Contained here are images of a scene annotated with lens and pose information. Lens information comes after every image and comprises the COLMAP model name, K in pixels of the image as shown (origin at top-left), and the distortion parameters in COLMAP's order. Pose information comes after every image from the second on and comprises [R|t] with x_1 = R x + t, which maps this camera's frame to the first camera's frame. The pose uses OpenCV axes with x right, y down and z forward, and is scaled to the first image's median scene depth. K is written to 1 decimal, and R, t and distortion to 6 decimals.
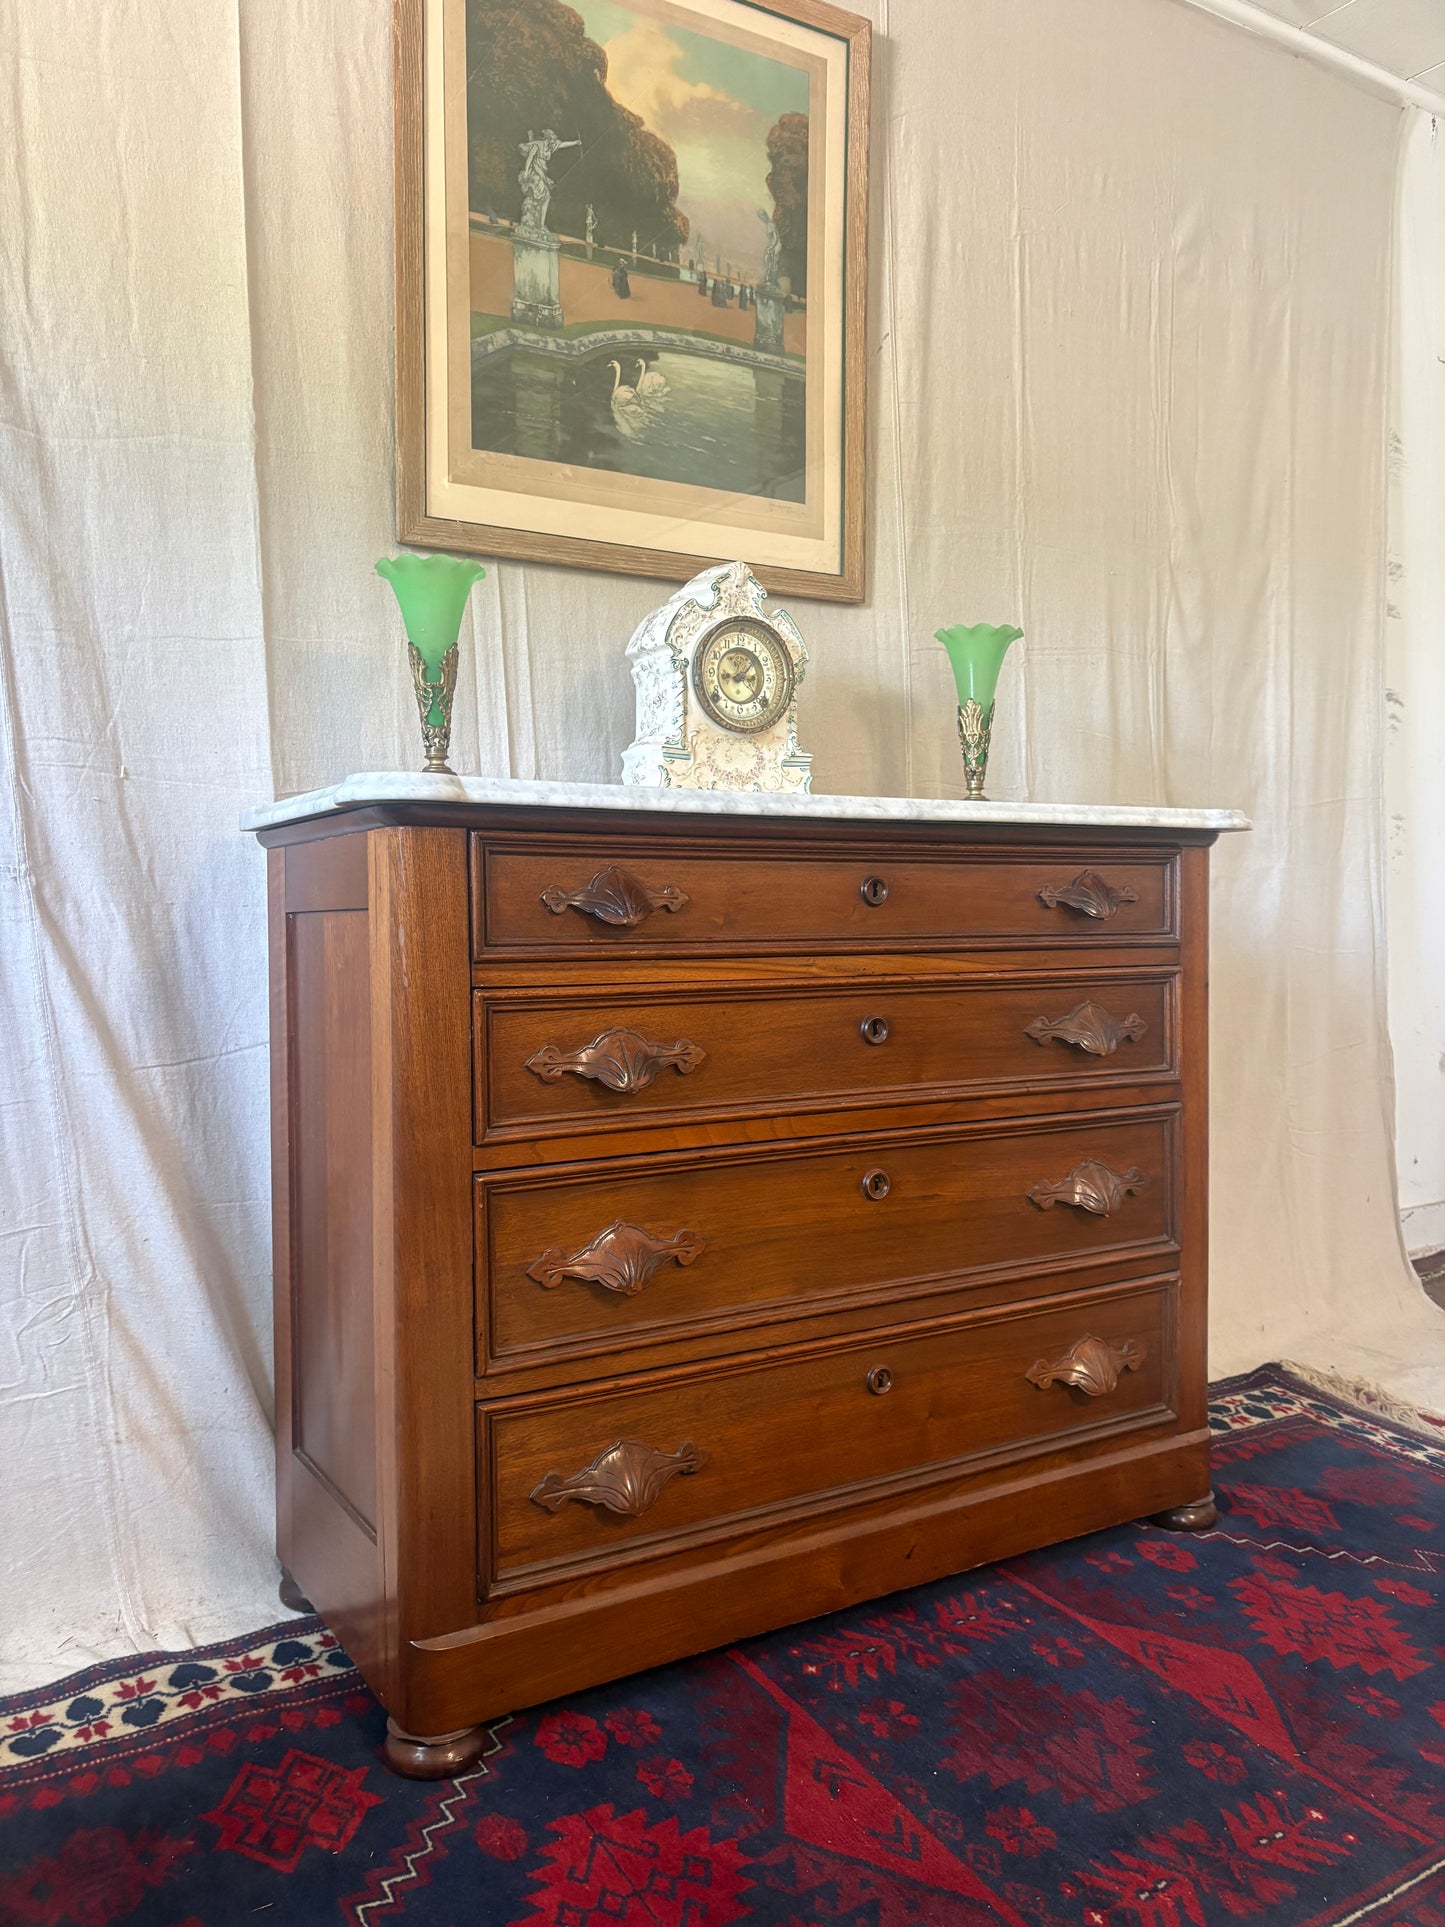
lens RADIAL K [[1457.6, 0, 721.2], [0, 1457.6, 968.3], [0, 0, 1]] dist [0.048743, -0.052135]
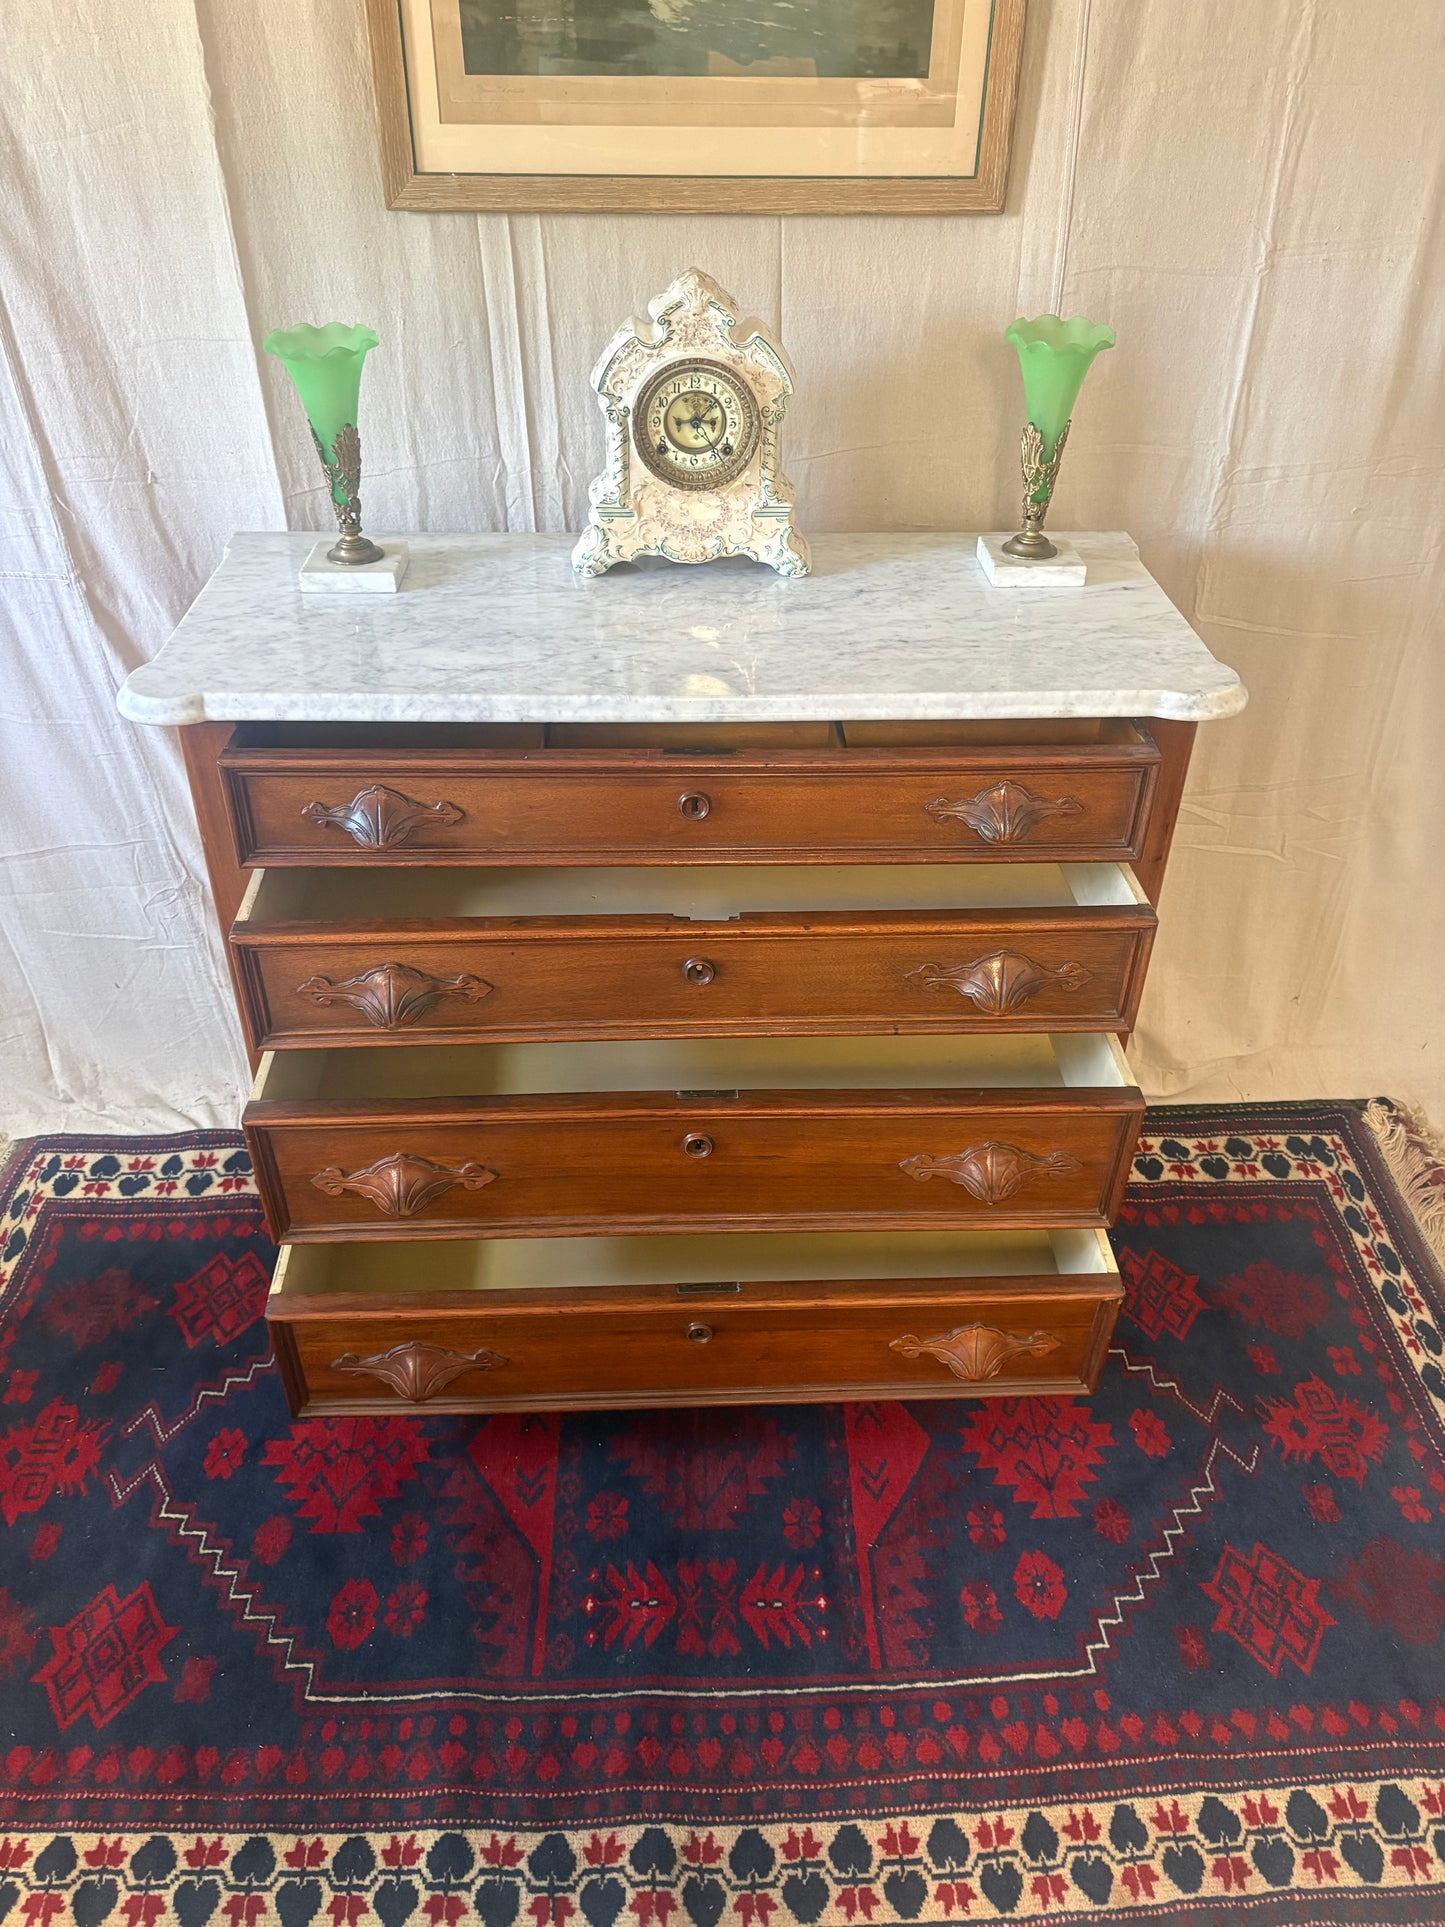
lens RADIAL K [[1461.9, 0, 716.3], [0, 1461.9, 963.0], [0, 0, 1]] dist [0.043406, -0.040499]
pose [[0.875766, 0.288584, -0.386978, 0.518161], [-0.032242, 0.834815, 0.549586, -0.464549], [0.481657, -0.468832, 0.740407, 0.210977]]
